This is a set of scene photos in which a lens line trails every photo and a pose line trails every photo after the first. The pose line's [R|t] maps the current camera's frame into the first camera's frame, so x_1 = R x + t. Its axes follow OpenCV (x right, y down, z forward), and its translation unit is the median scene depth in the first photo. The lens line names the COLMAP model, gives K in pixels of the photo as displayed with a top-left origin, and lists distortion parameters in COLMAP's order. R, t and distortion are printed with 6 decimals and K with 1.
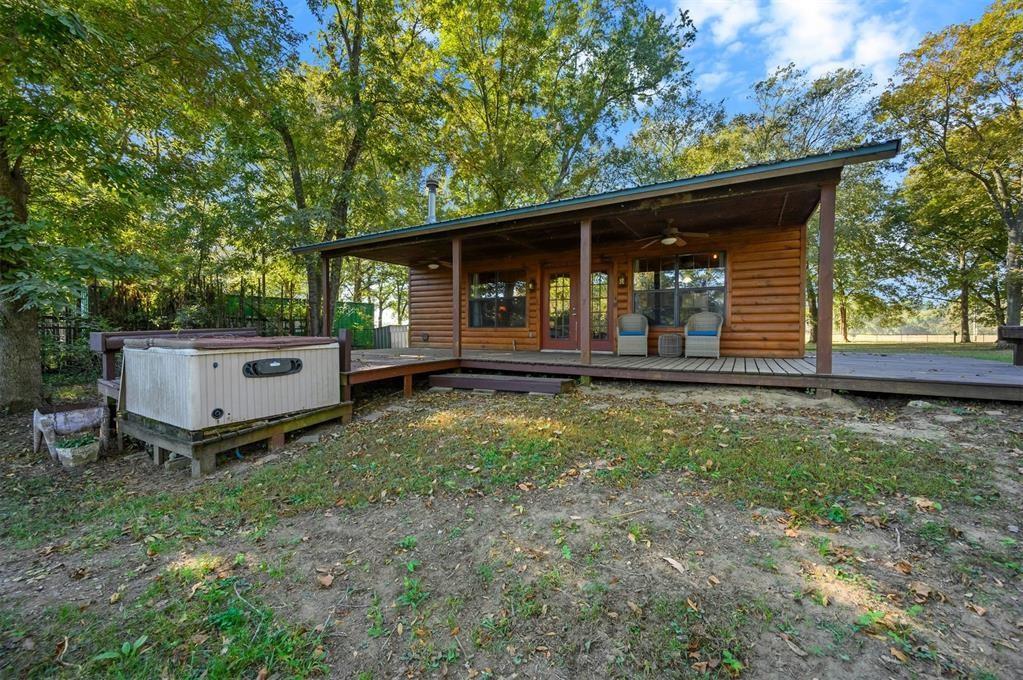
lens RADIAL K [[399.5, 0, 509.6], [0, 399.5, 341.4], [0, 0, 1]] dist [0.000057, 0.000182]
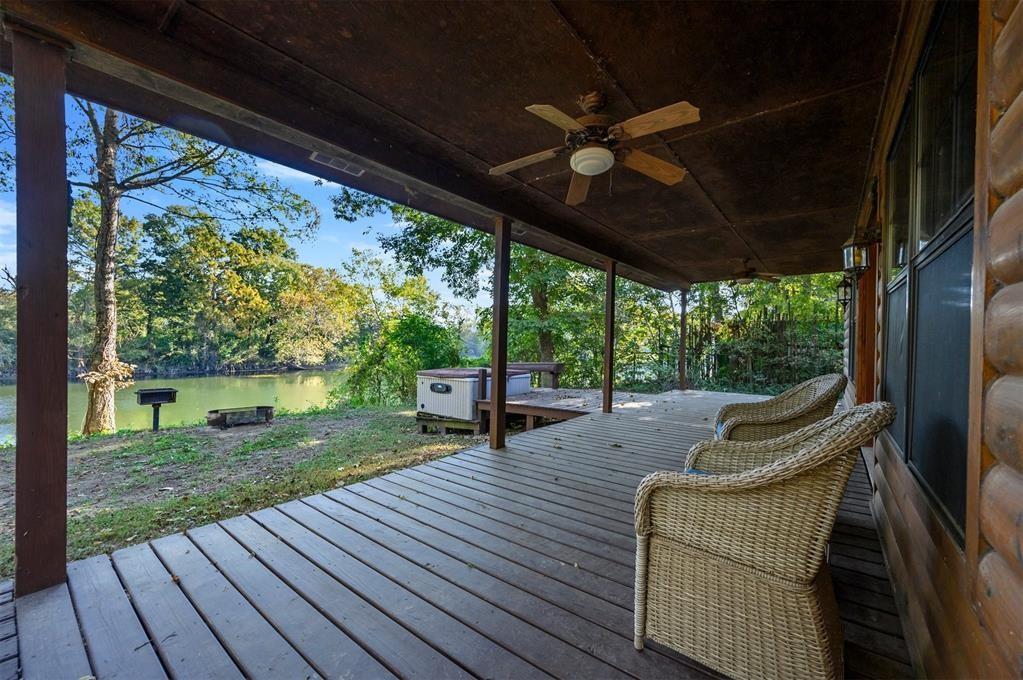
lens RADIAL K [[401.7, 0, 512.4], [0, 401.7, 339.4], [0, 0, 1]] dist [-0.001178, 0.000071]
pose [[-0.131514, -0.008181, -0.991281, 0.527001], [-0.038327, 0.999260, -0.003162, -0.073000], [0.990573, 0.037577, -0.131731, 0.709052]]
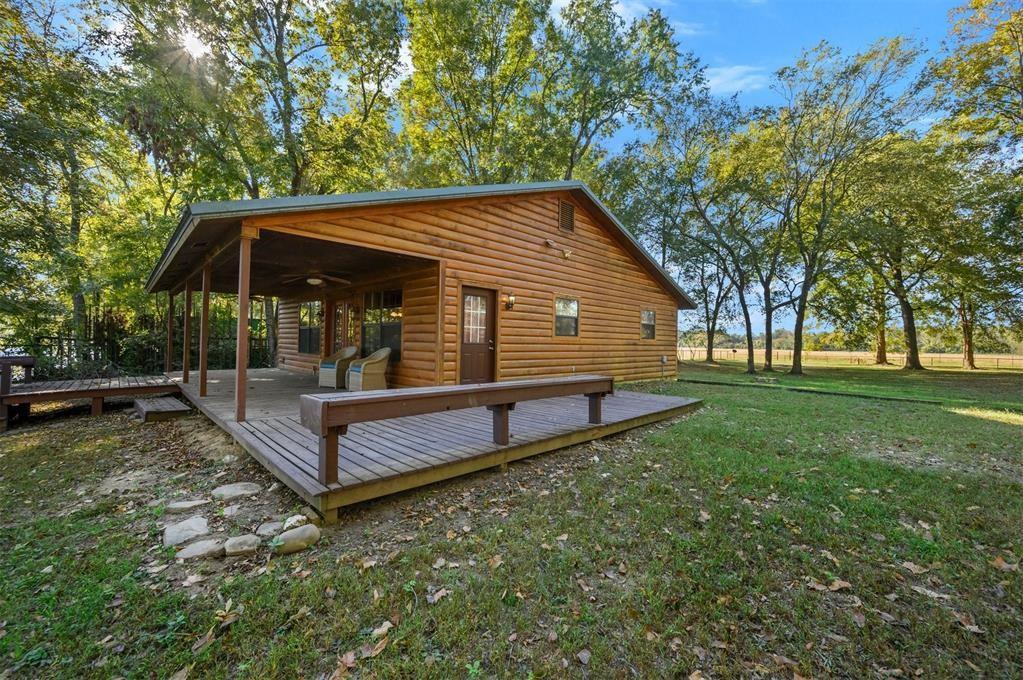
lens RADIAL K [[399.5, 0, 509.6], [0, 399.5, 341.4], [0, 0, 1]] dist [0.000057, 0.000182]
pose [[0.966473, 0.014252, -0.256373, 0.834657], [-0.022141, 0.999365, -0.027913, -0.053048], [0.255813, 0.032654, 0.966175, 0.083873]]
